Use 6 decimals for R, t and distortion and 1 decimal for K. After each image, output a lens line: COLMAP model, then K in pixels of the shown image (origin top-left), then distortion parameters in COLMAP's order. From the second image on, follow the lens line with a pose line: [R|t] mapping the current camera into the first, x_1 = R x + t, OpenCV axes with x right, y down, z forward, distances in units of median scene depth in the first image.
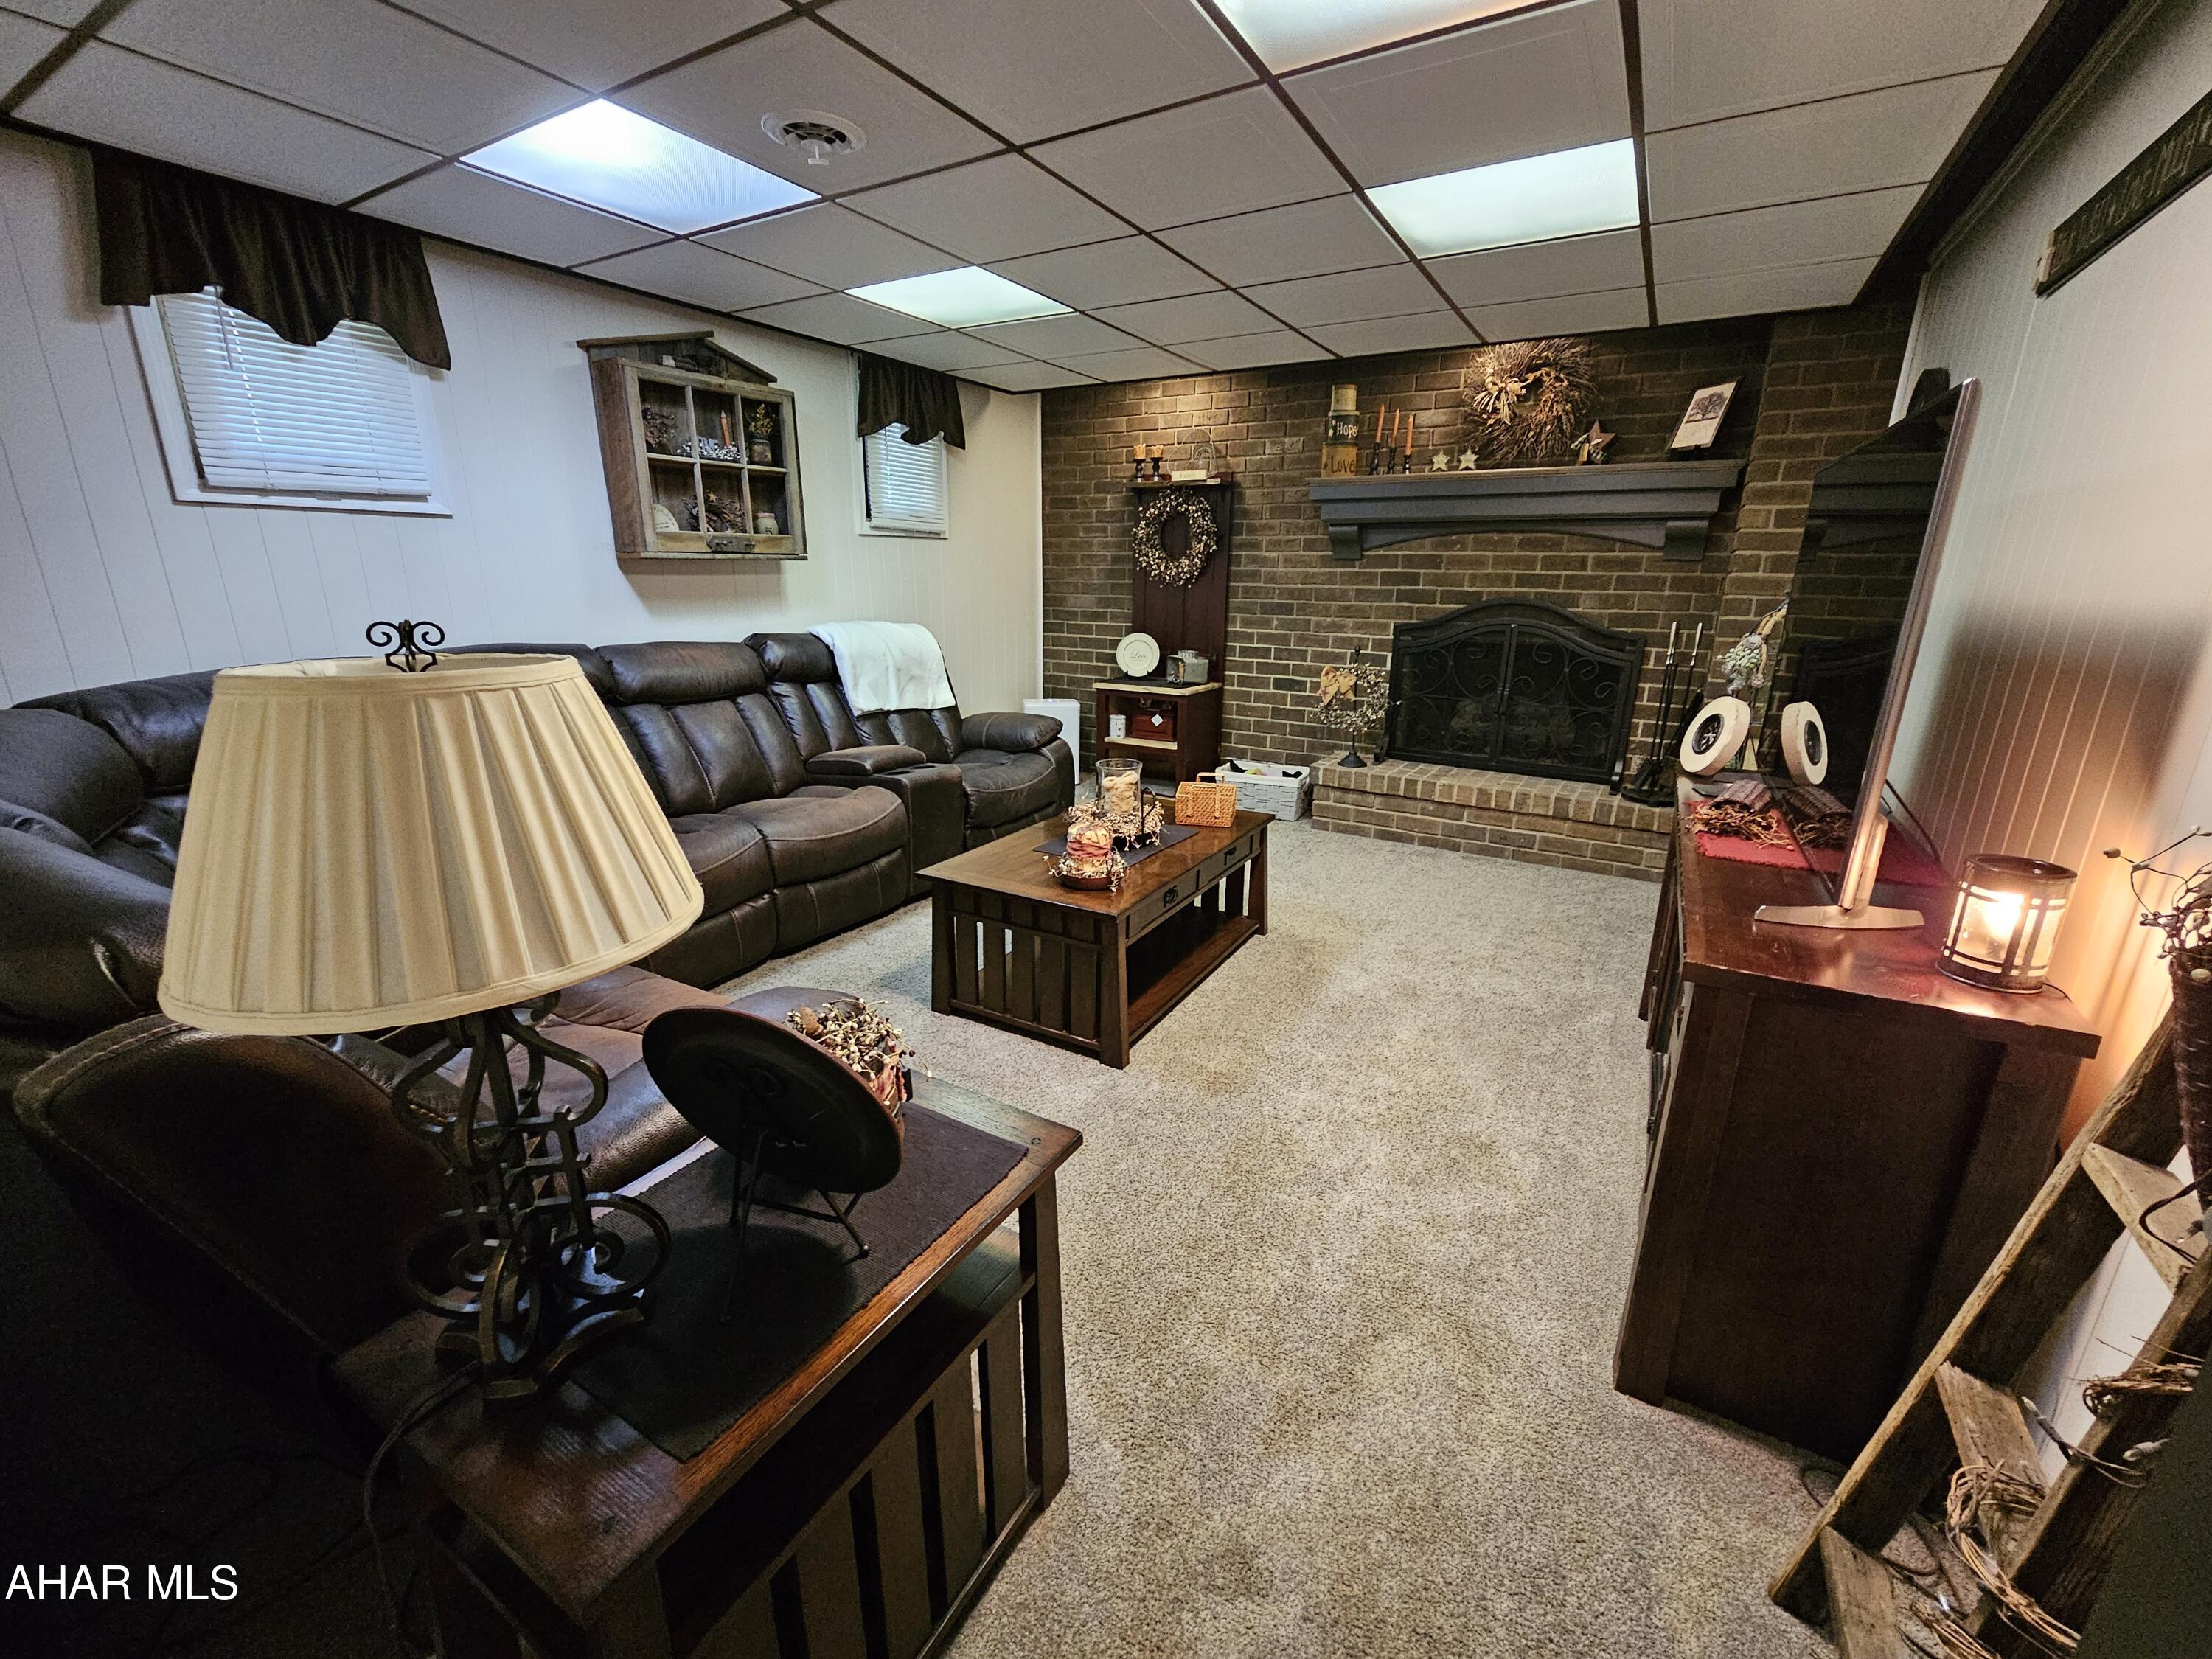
lens RADIAL K [[908.1, 0, 1106.6], [0, 908.1, 833.3], [0, 0, 1]] dist [-0.001220, -0.000499]
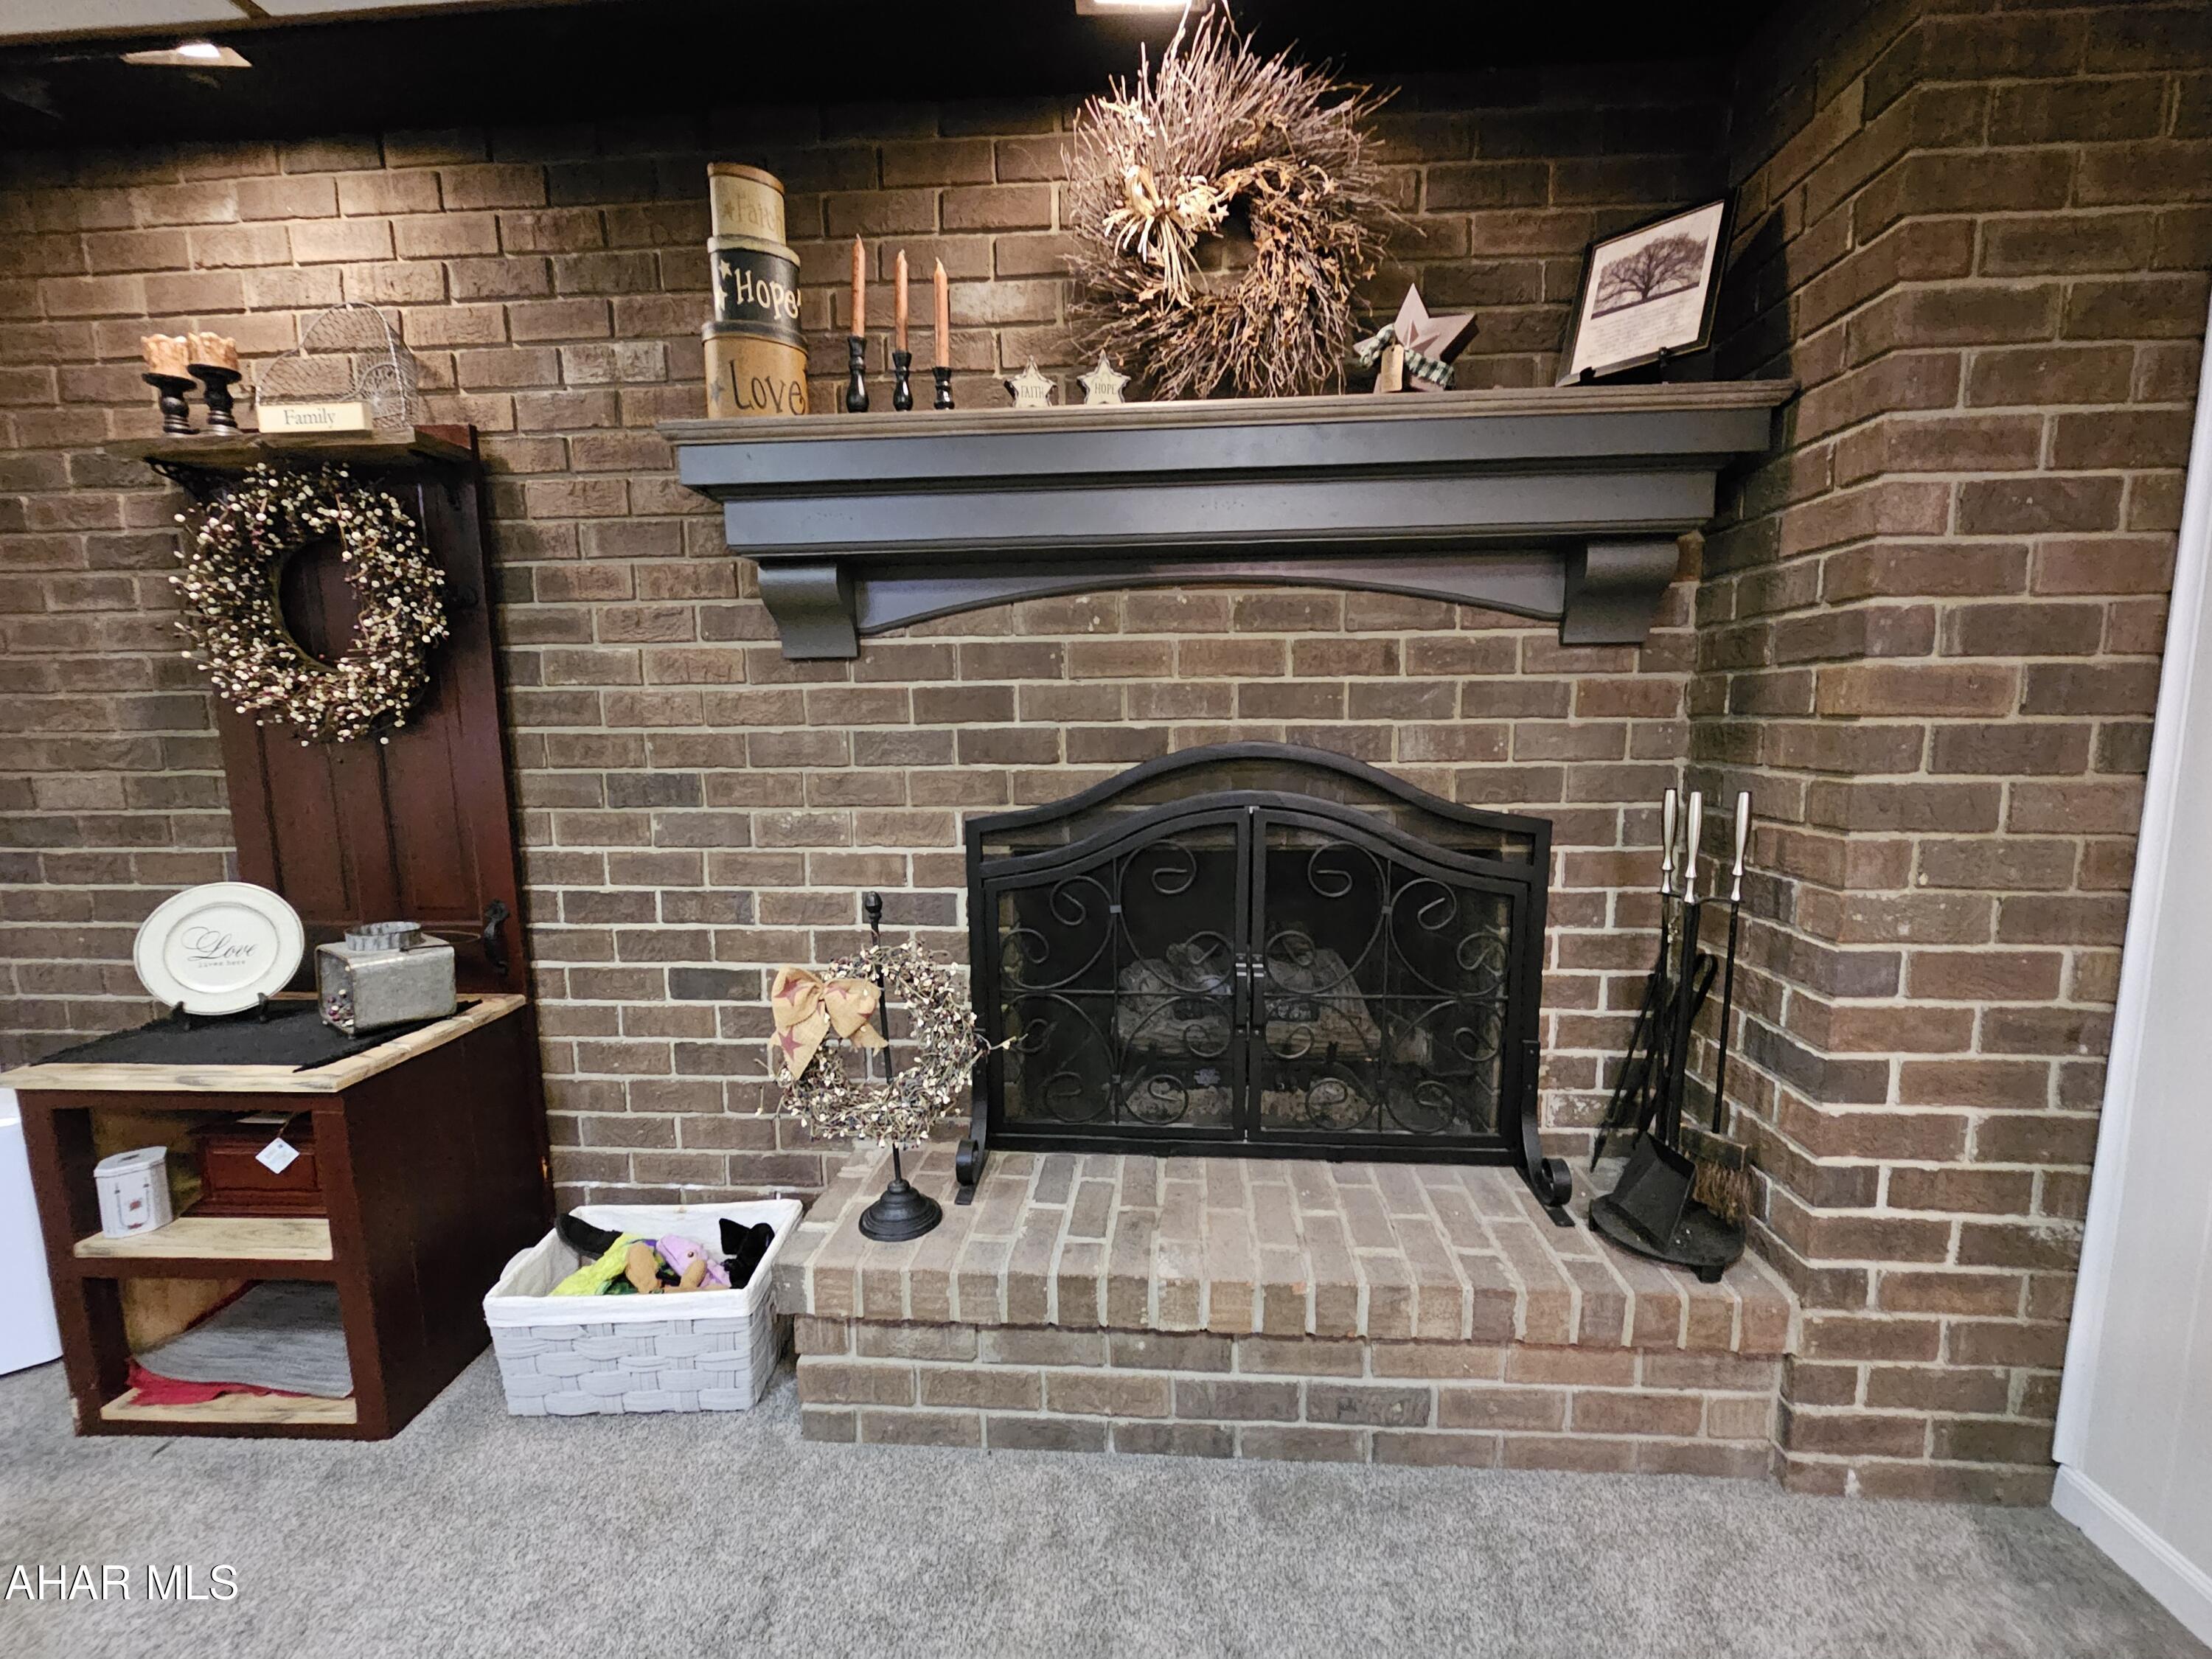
lens RADIAL K [[908.1, 0, 1104.5], [0, 908.1, 831.1], [0, 0, 1]] dist [-0.001220, -0.000499]
pose [[0.887268, -0.079254, 0.454395, 0.196687], [0.148882, 0.981607, -0.119503, -0.172451], [-0.436566, 0.173683, 0.882748, 0.642716]]
